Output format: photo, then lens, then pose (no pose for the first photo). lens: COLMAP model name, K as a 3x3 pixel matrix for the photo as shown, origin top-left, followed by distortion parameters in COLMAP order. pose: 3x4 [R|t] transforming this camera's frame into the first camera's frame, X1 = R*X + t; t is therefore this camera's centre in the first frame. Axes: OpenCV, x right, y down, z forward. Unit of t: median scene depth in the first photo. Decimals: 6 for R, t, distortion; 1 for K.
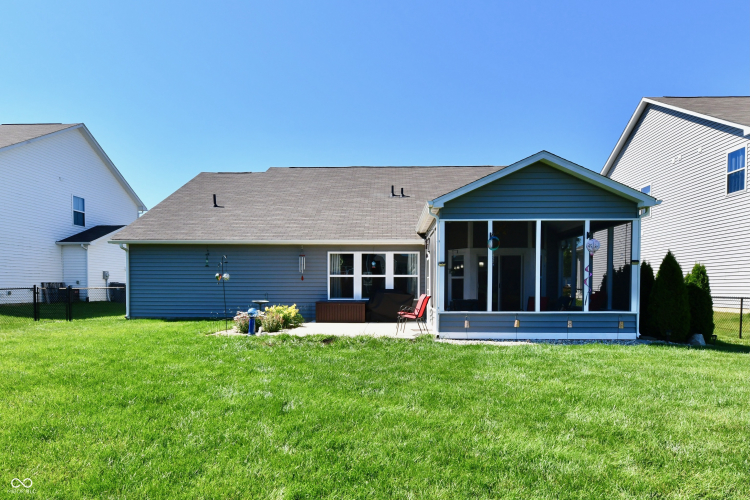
lens RADIAL K [[440.6, 0, 383.8], [0, 440.6, 292.0], [0, 0, 1]] dist [-0.002980, -0.002912]
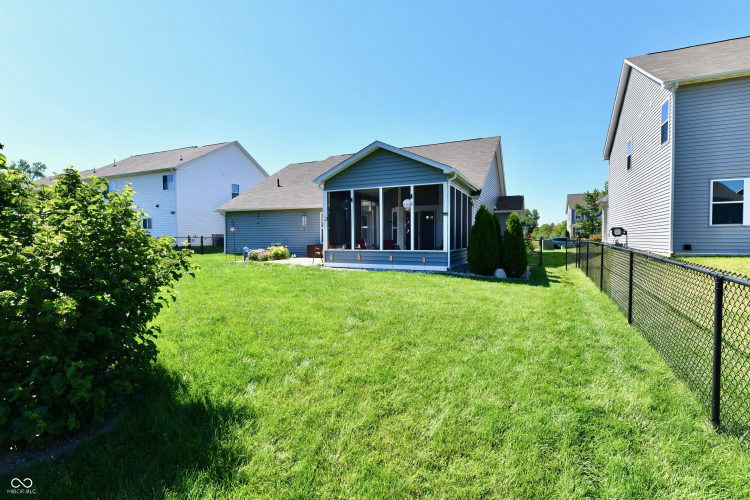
lens RADIAL K [[354.0, 0, 373.2], [0, 354.0, 245.3], [0, 0, 1]] dist [-0.000157, 0.000083]
pose [[0.910993, 0.001819, -0.412417, 0.561836], [0.004128, 0.999900, 0.013528, 0.008843], [0.412401, -0.014027, 0.910895, -0.060335]]
